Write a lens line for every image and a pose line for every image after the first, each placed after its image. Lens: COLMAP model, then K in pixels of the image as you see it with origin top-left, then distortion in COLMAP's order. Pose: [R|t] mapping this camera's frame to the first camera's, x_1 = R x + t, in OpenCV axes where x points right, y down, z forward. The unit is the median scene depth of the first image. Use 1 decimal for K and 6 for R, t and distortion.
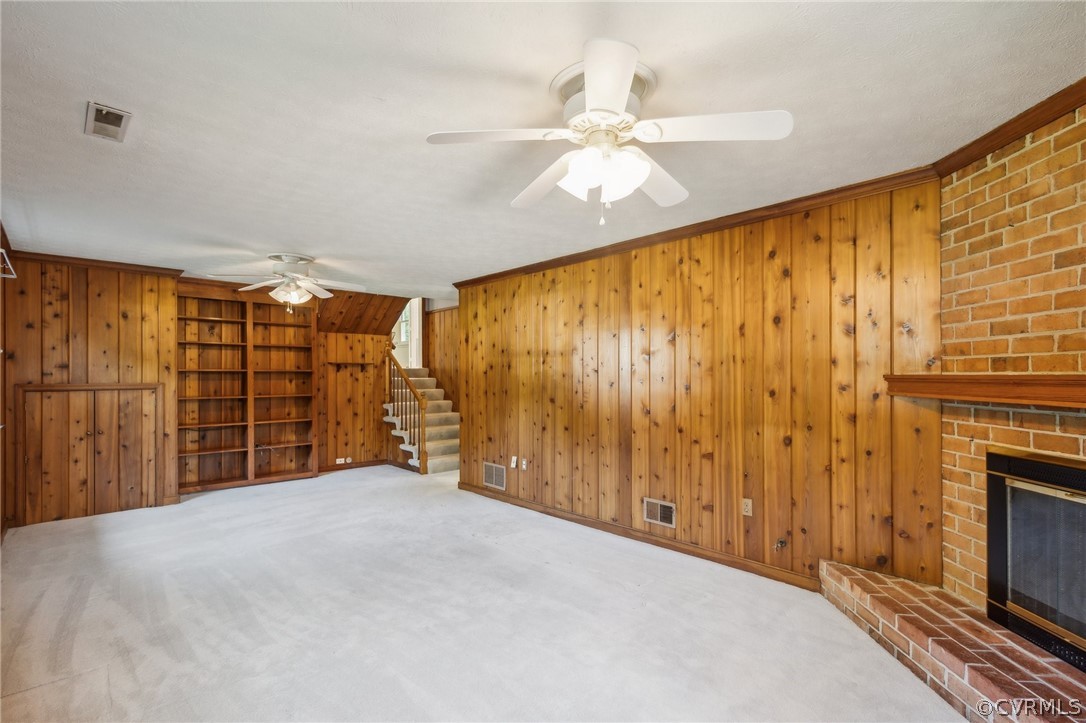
lens RADIAL K [[504.1, 0, 540.8], [0, 504.1, 378.0], [0, 0, 1]] dist [0.002216, 0.000420]
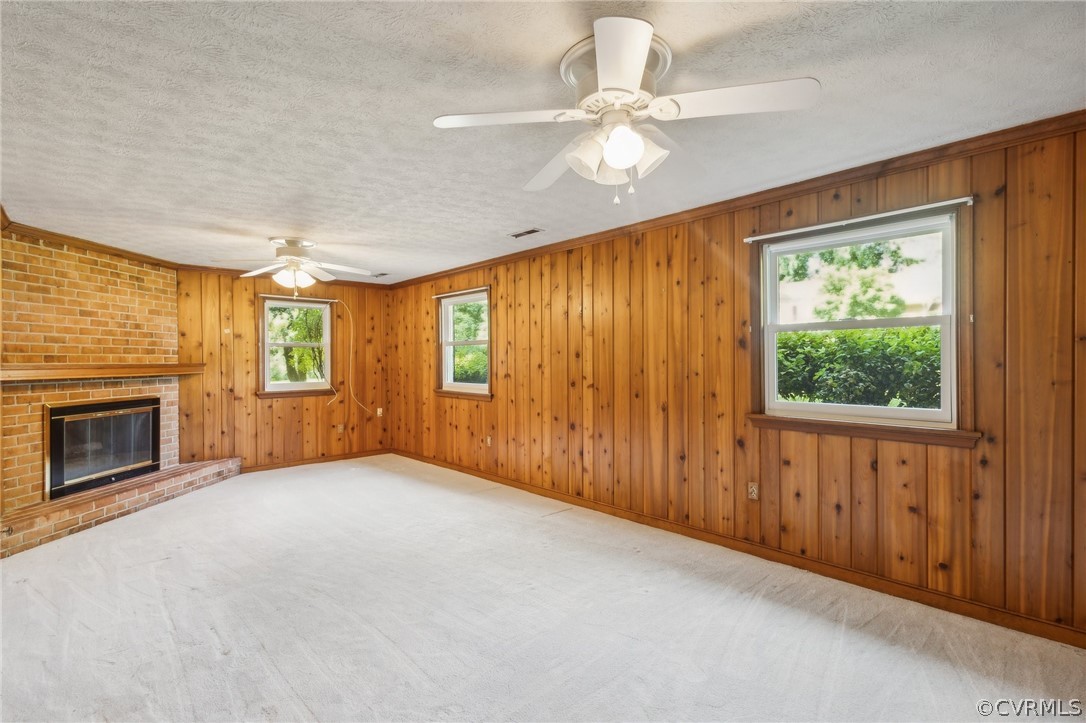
lens RADIAL K [[507.2, 0, 543.0], [0, 507.2, 361.5], [0, 0, 1]] dist [0.000637, -0.000013]
pose [[-0.999949, 0.009907, -0.002036, -0.523122], [0.009890, 0.999914, 0.008565, -0.009392], [0.002120, 0.008545, -0.999961, 1.698243]]
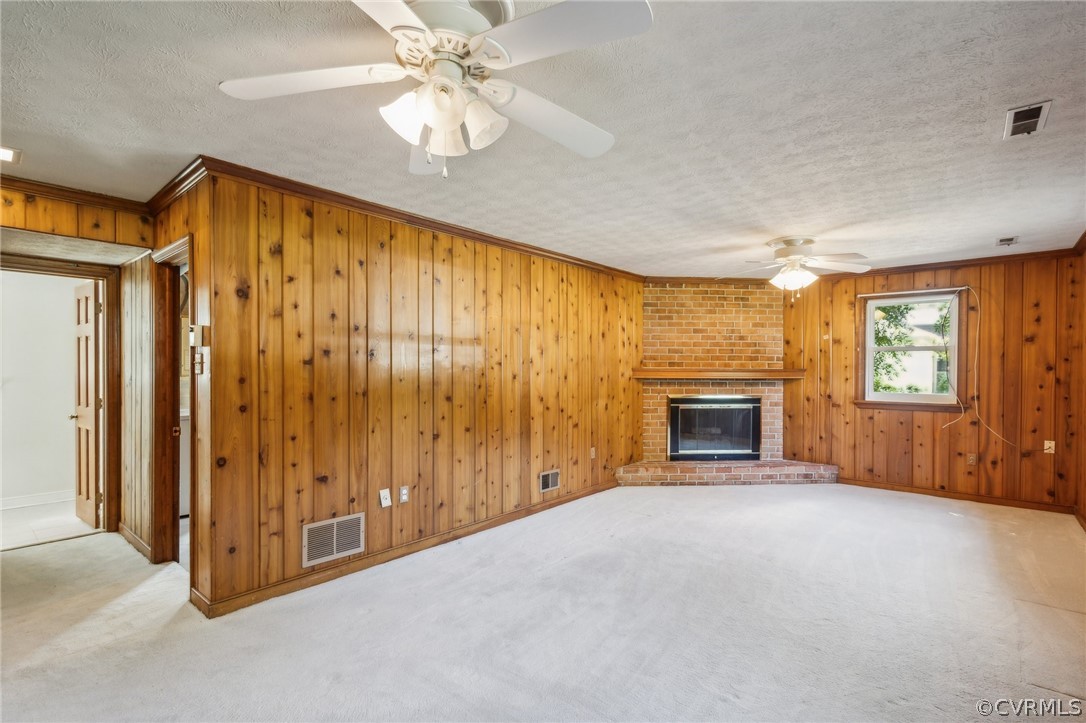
lens RADIAL K [[508.0, 0, 543.5], [0, 508.0, 372.4], [0, 0, 1]] dist [-0.000723, 0.000158]
pose [[-0.112411, -0.007599, 0.993633, -1.004762], [0.001866, 0.999967, 0.007859, -0.004479], [-0.993660, 0.002738, -0.112393, 1.180373]]
